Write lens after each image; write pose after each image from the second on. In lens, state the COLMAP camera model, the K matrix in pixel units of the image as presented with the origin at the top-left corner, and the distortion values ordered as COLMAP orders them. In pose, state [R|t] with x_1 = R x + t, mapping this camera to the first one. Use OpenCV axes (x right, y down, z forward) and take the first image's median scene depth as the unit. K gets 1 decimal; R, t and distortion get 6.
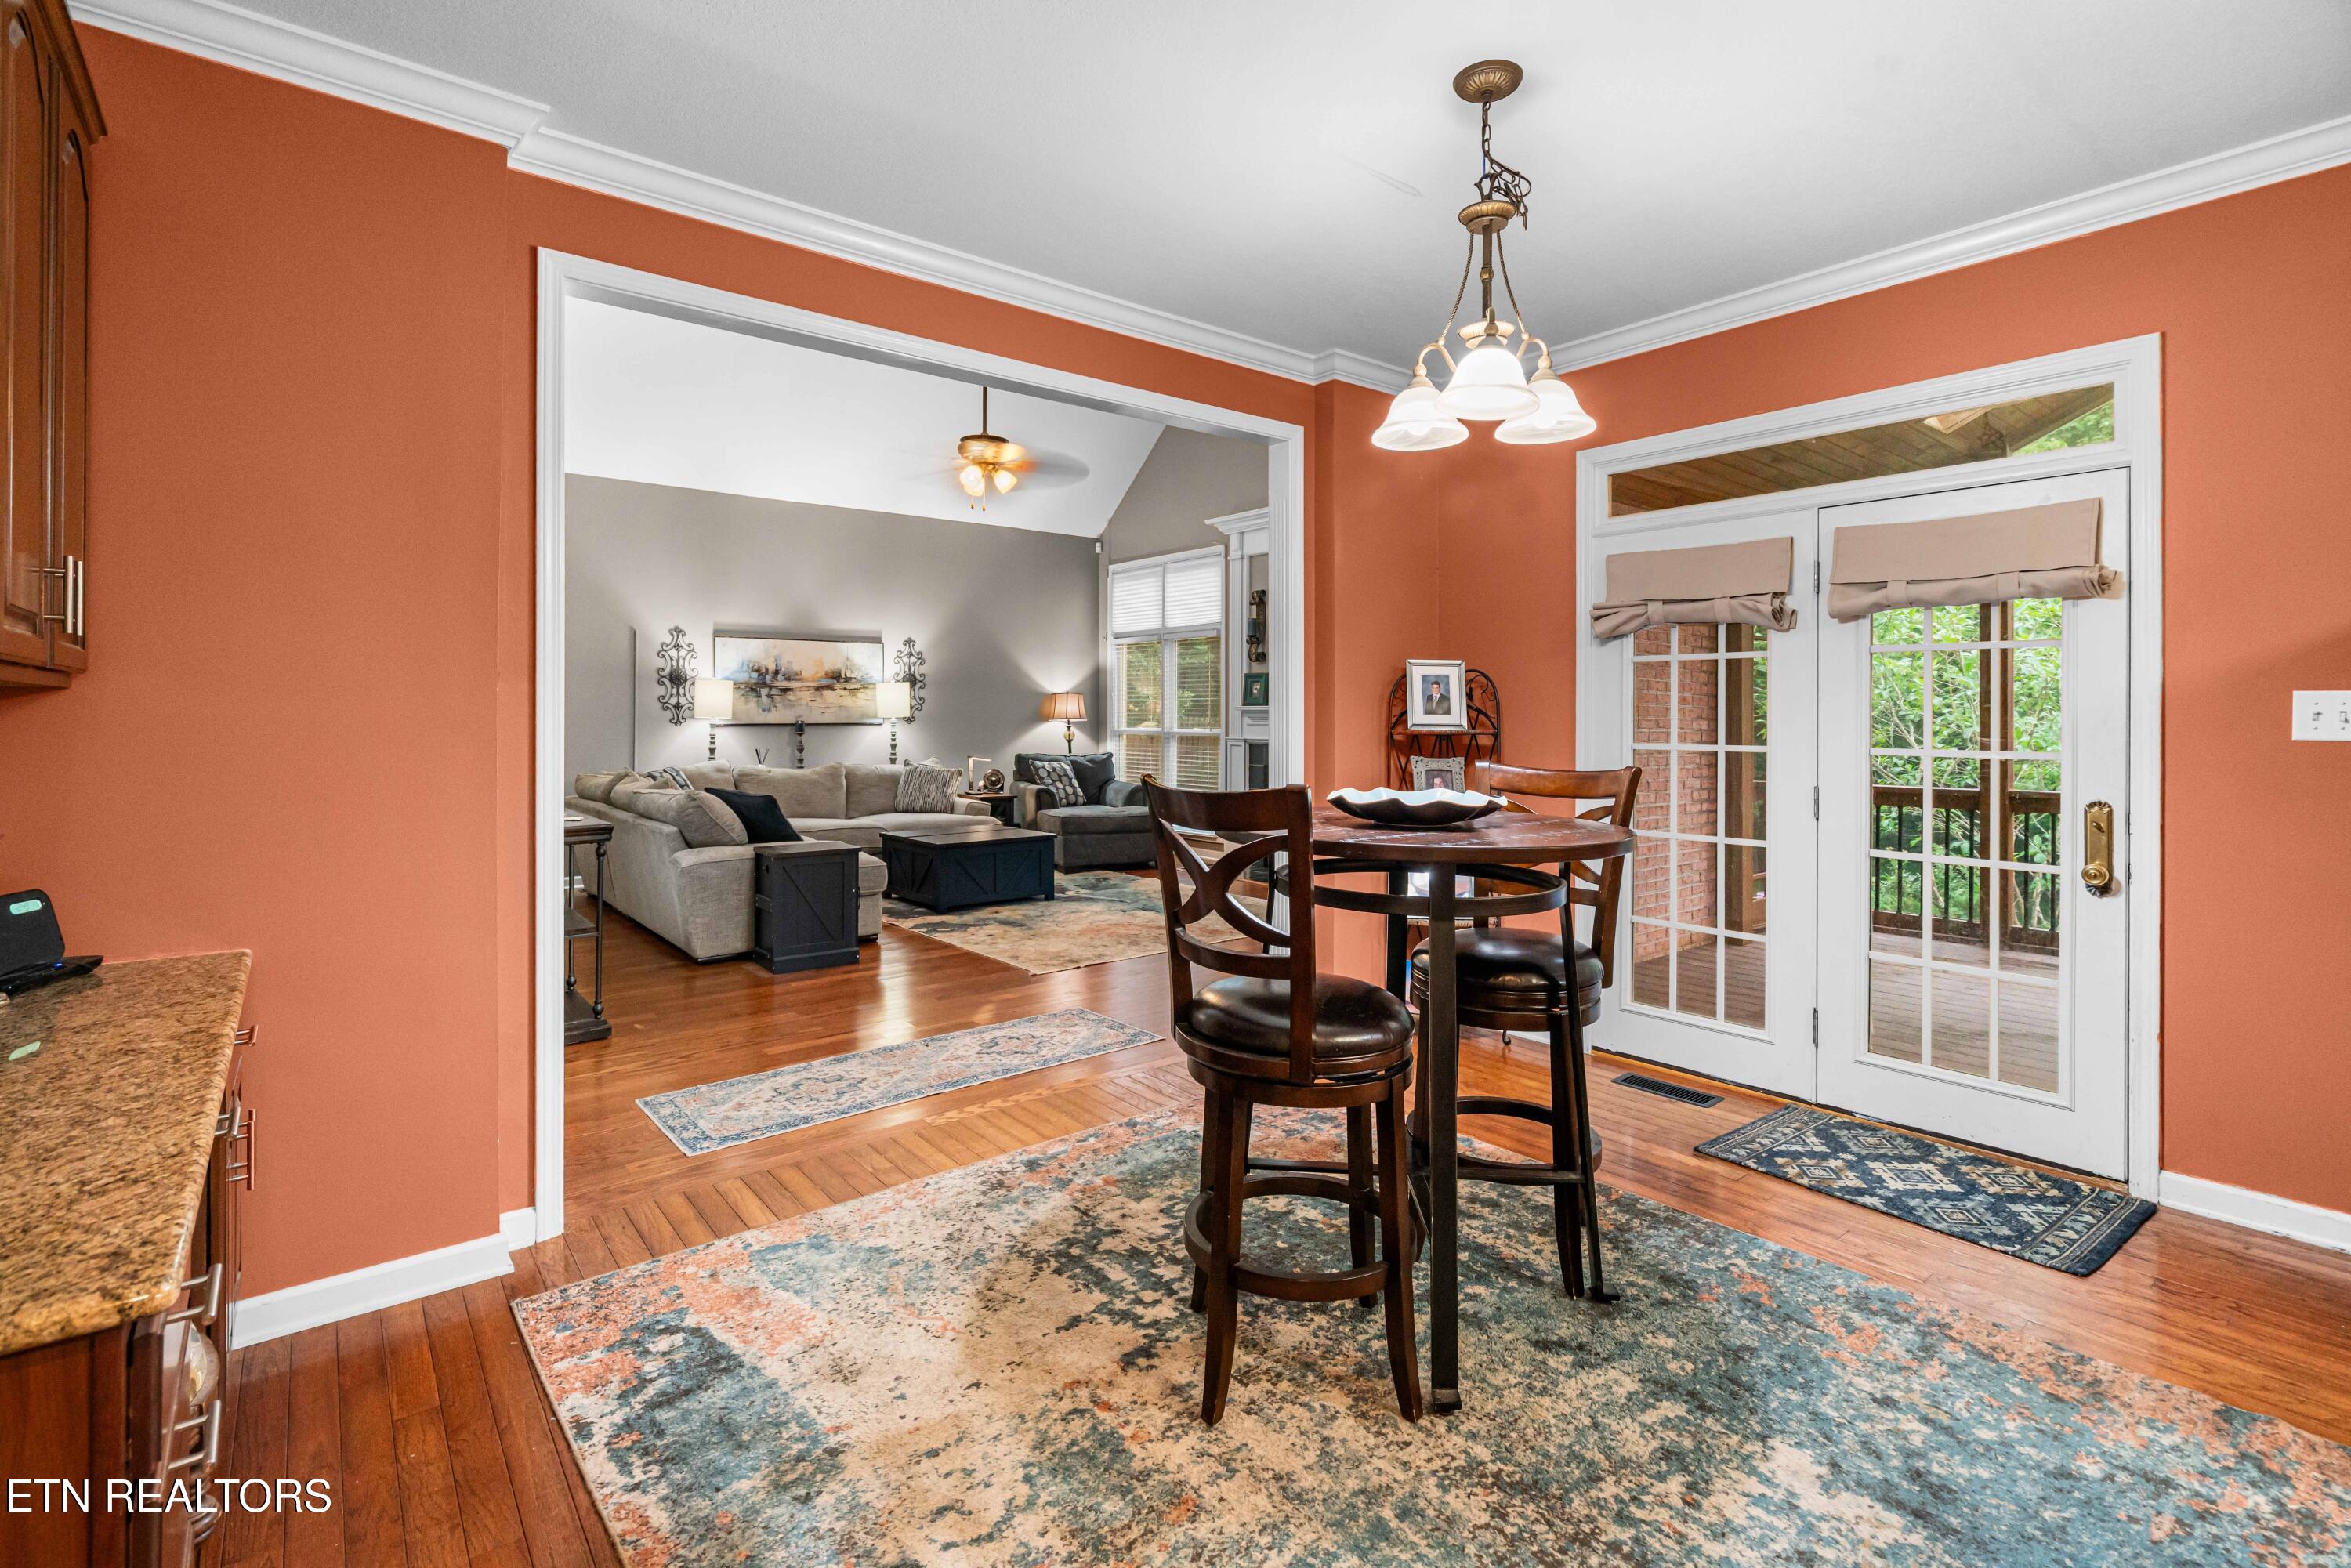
lens RADIAL K [[1055.0, 0, 1216.8], [0, 1055.0, 723.6], [0, 0, 1]] dist [-0.004987, 0.001155]
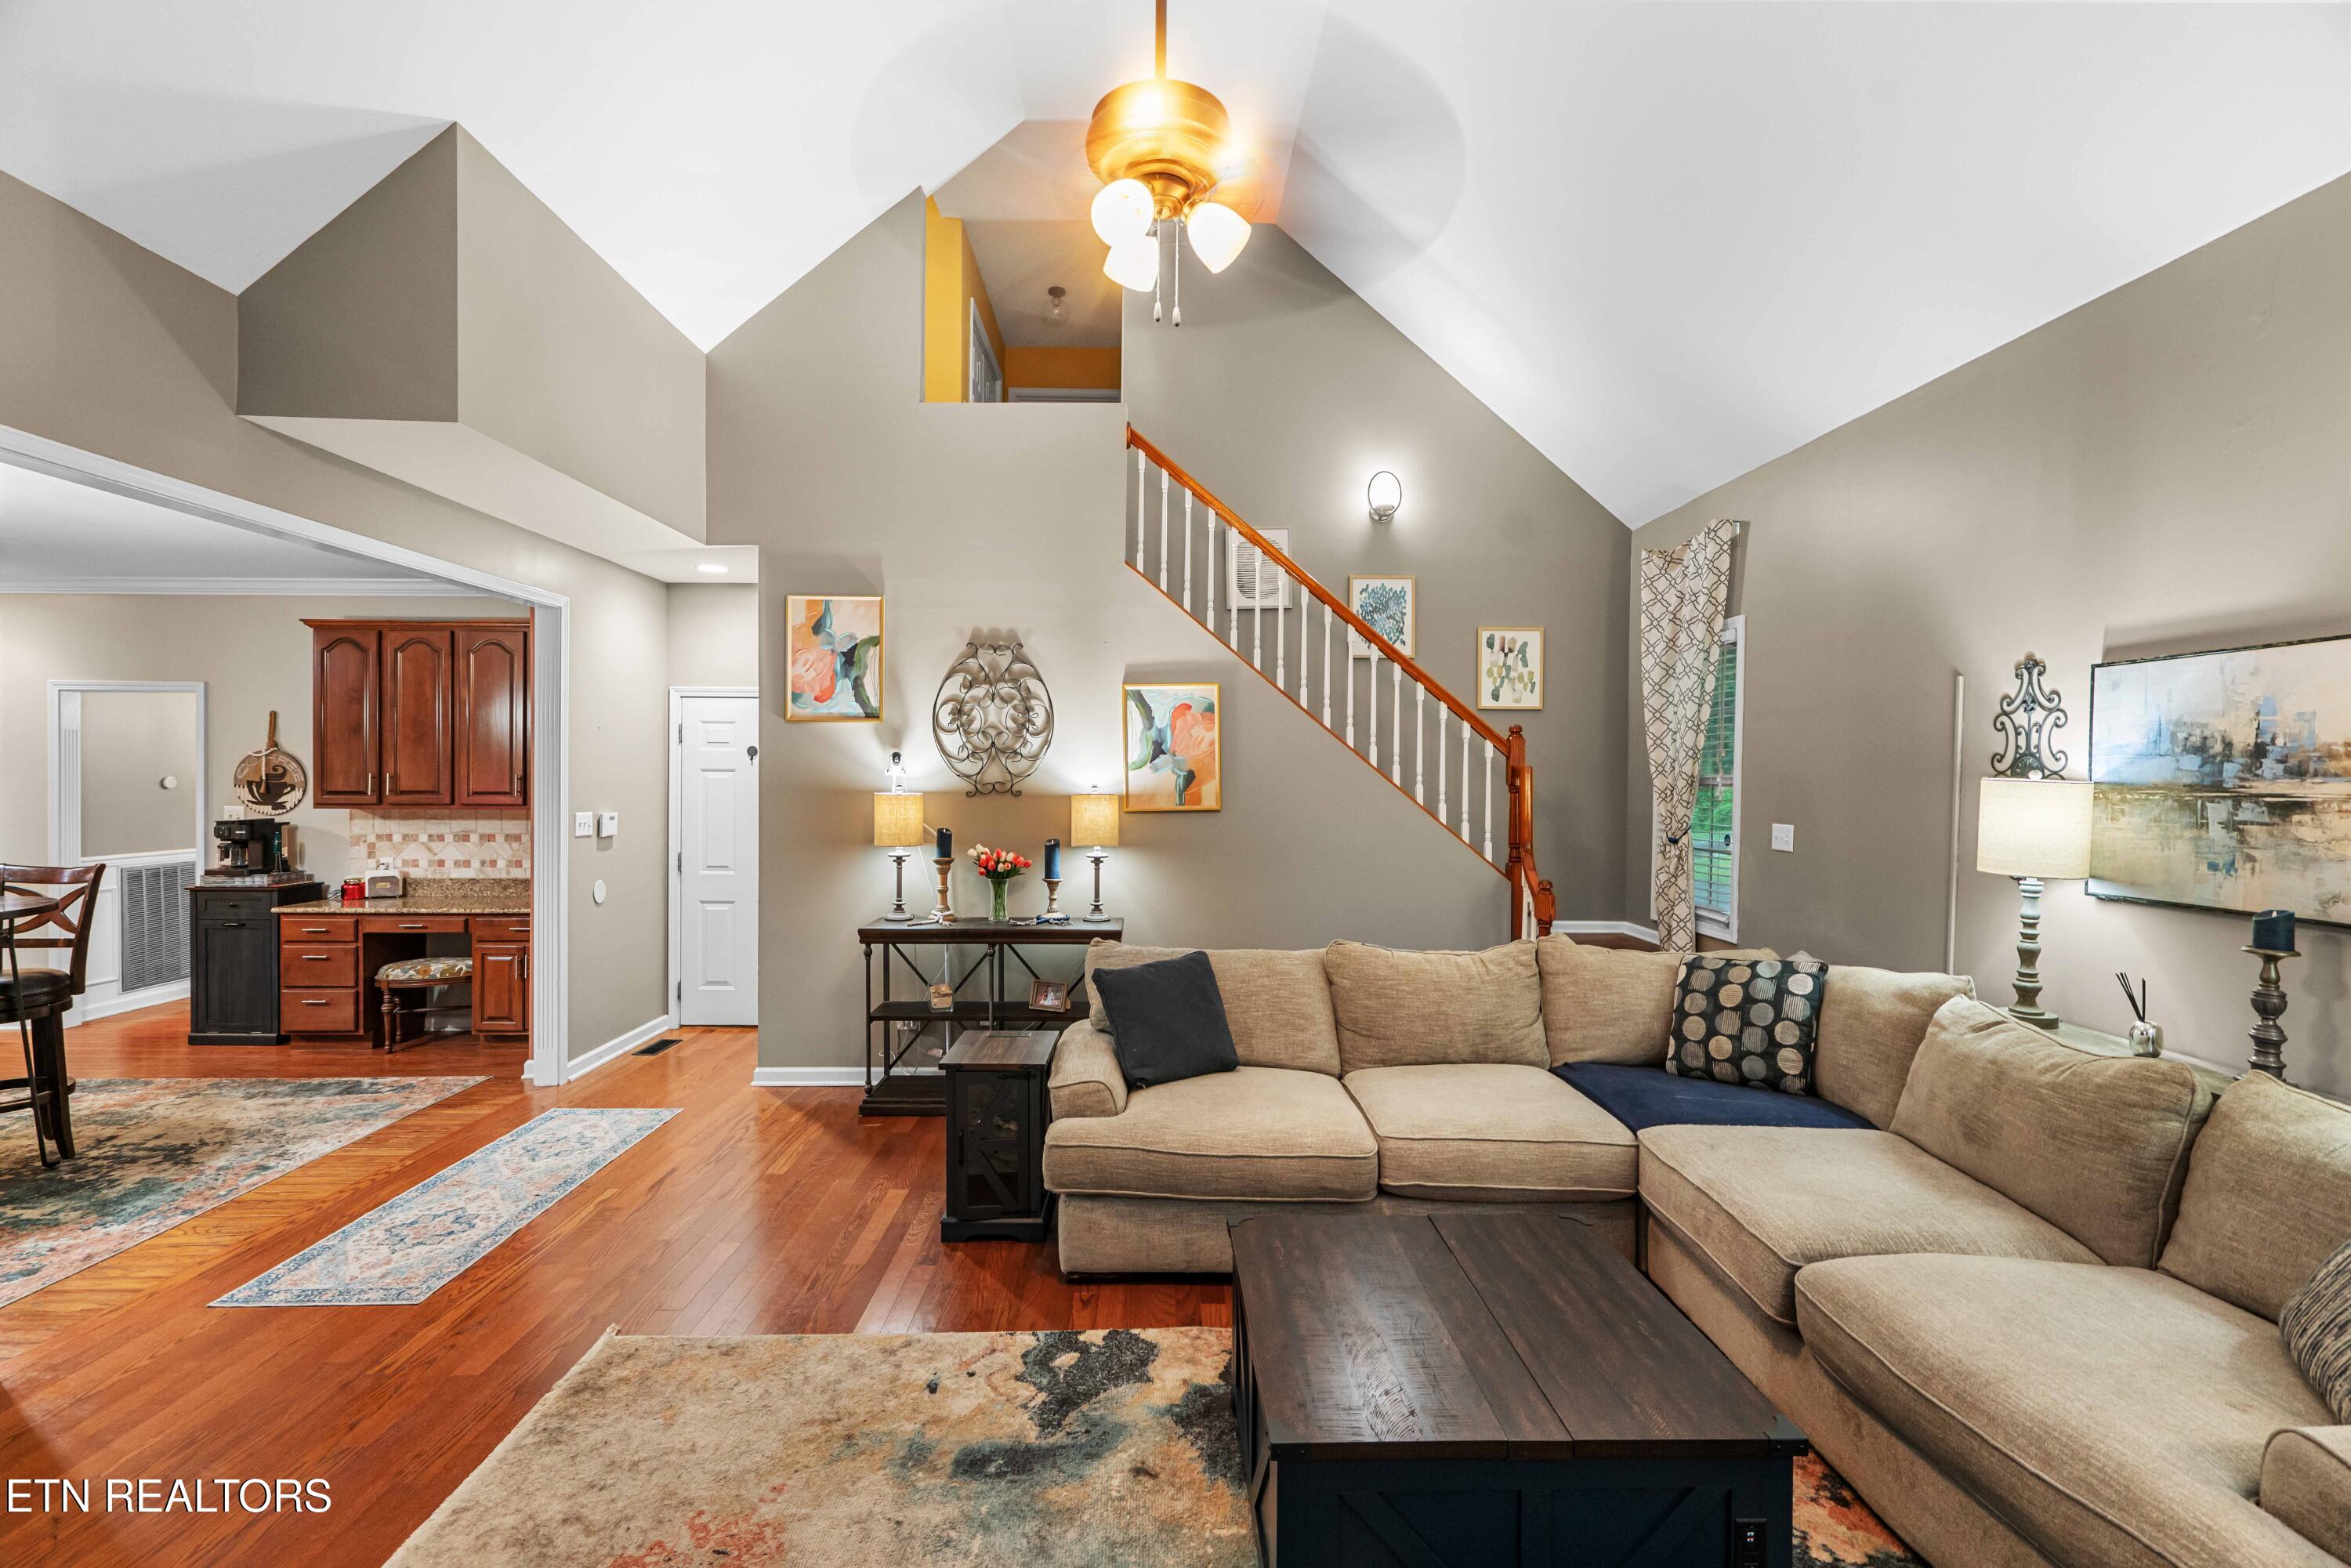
lens RADIAL K [[1055.0, 0, 1168.6], [0, 1055.0, 780.6], [0, 0, 1]] dist [-0.004987, 0.001155]
pose [[-0.646330, 0.003072, -0.763052, 0.091595], [-0.011661, 0.999835, 0.013902, -0.101163], [0.762969, 0.017883, -0.646187, 2.377542]]
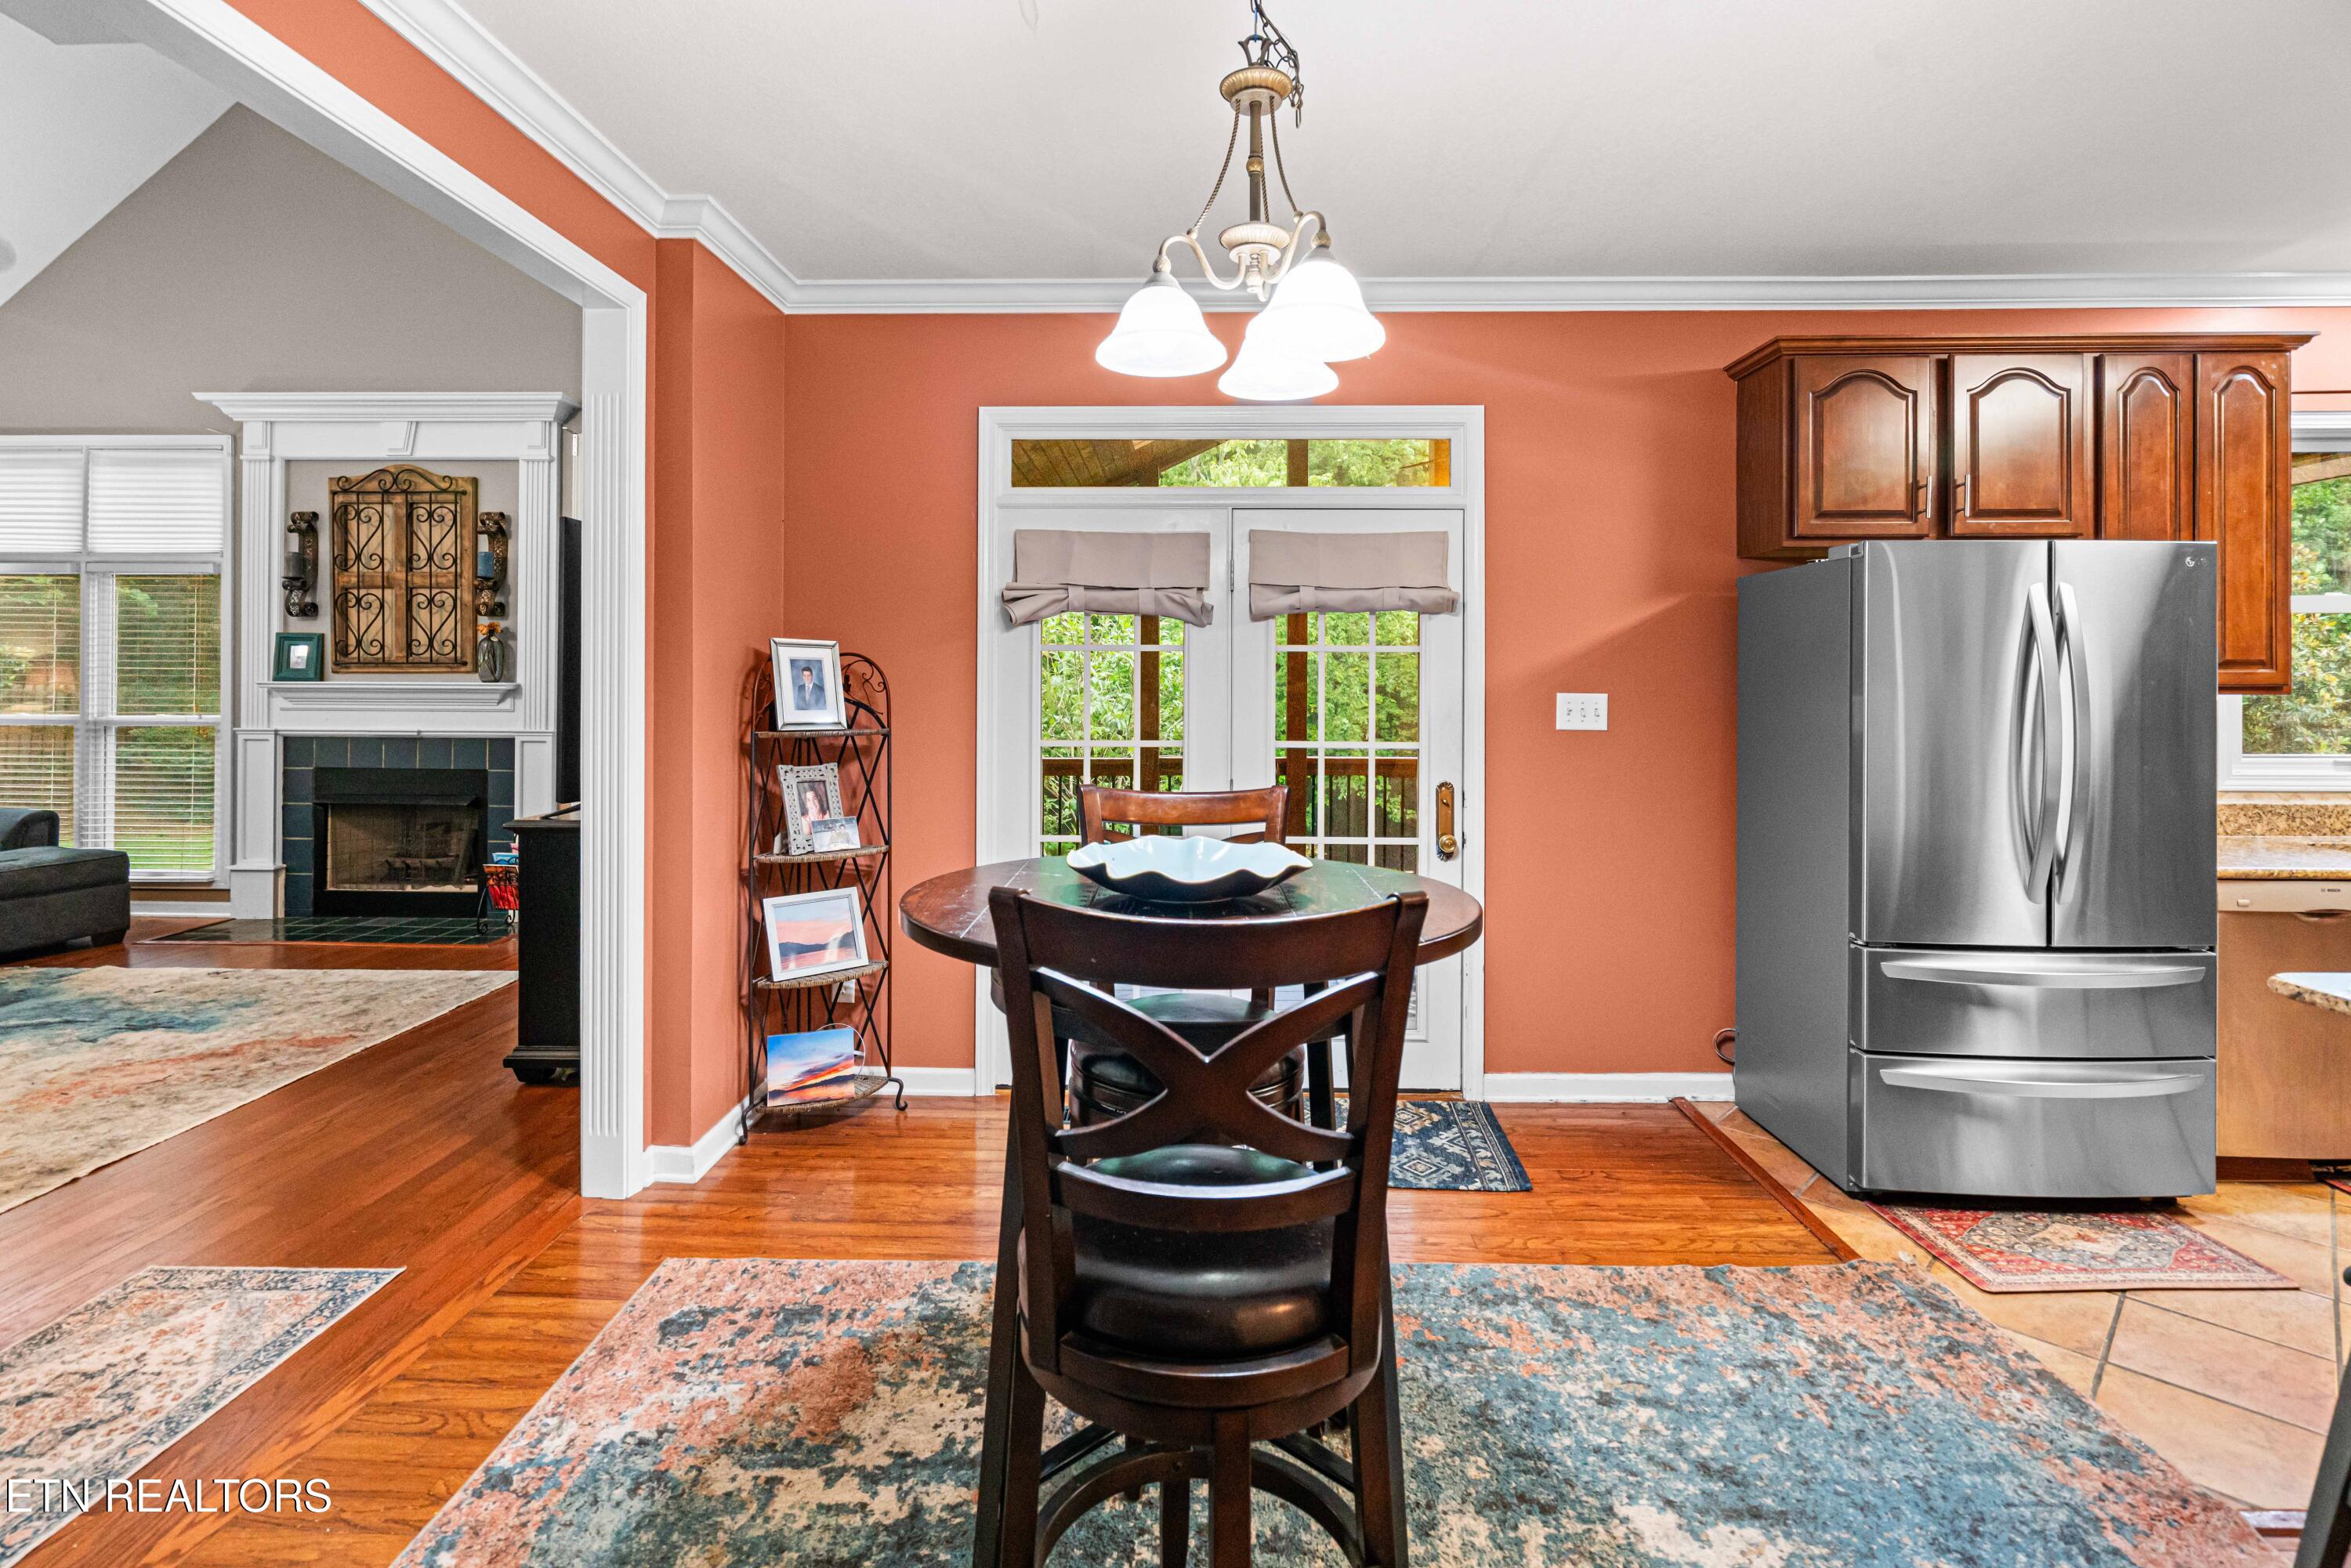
lens RADIAL K [[1055.0, 0, 1145.5], [0, 1055.0, 682.2], [0, 0, 1]] dist [-0.004987, 0.001155]
pose [[0.675115, 0.002799, 0.737707, -0.243870], [0.001823, 0.999983, -0.005462, -0.029432], [-0.737710, 0.005032, 0.675099, 0.360777]]
